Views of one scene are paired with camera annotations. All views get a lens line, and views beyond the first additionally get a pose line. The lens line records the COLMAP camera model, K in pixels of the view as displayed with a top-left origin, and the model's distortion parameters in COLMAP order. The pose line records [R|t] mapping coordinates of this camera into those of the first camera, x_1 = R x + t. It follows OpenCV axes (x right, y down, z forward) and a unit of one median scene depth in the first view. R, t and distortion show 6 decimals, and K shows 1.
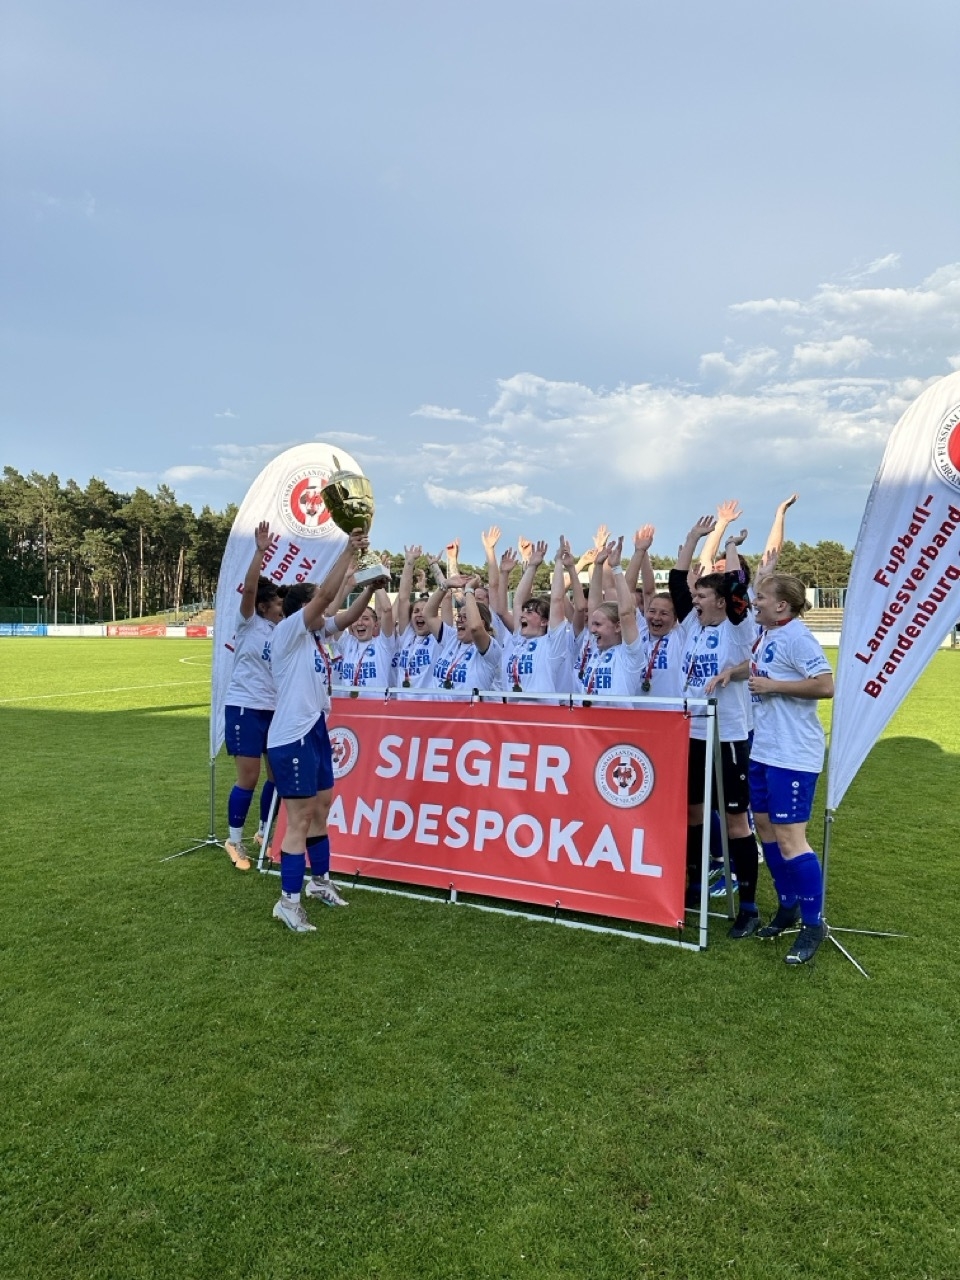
lens RADIAL K [[953.1, 0, 501.9], [0, 953.1, 590.0], [0, 0, 1]] dist [0.036985, -0.025551]
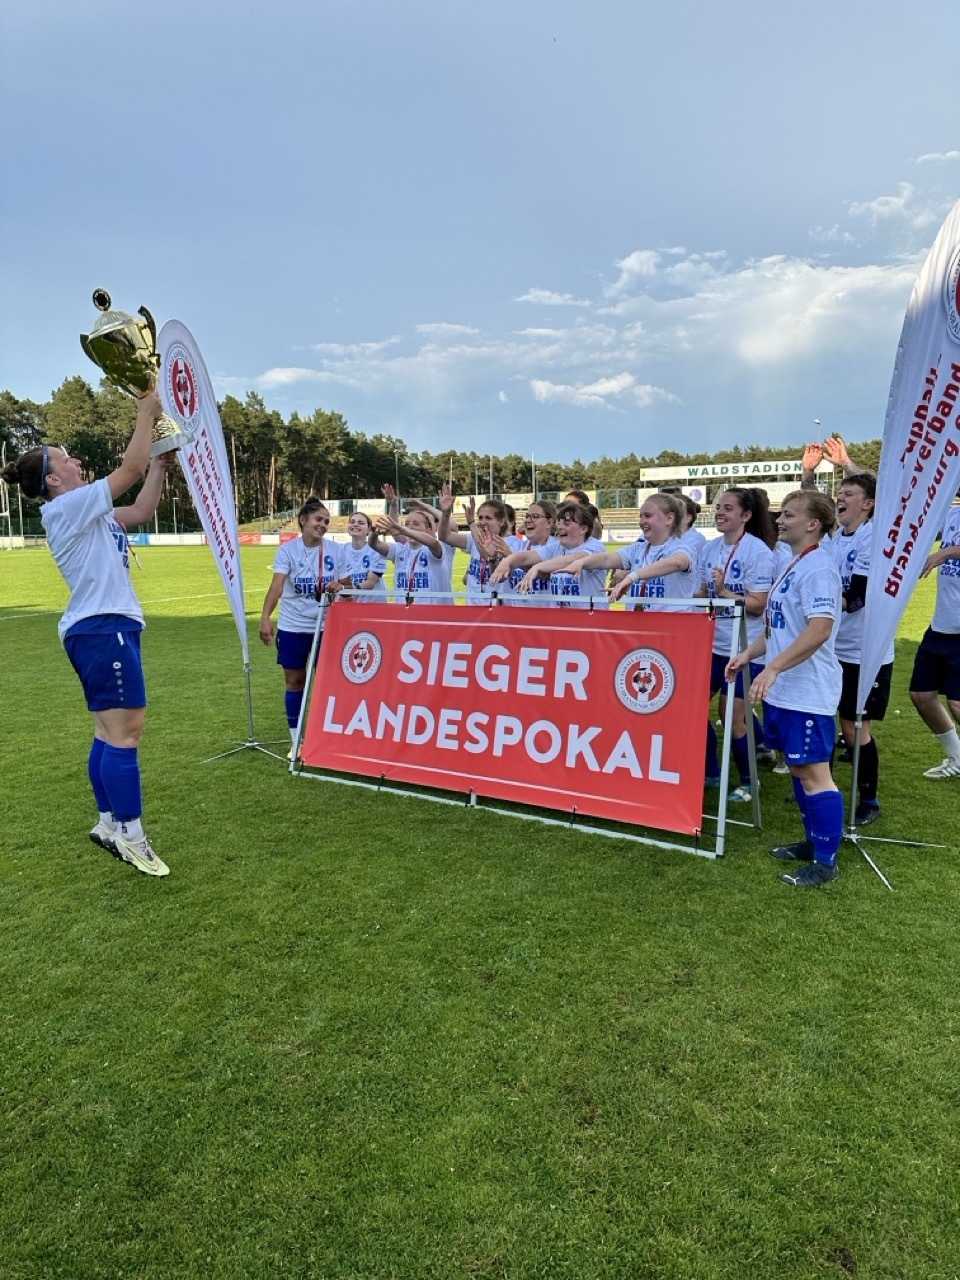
lens RADIAL K [[953.1, 0, 485.1], [0, 953.1, 641.1], [0, 0, 1]] dist [0.036985, -0.025551]
pose [[0.992979, -0.011650, -0.117717, 0.086806], [0.030080, 0.987294, 0.156031, 0.003106], [0.114404, -0.158476, 0.980713, 0.060590]]
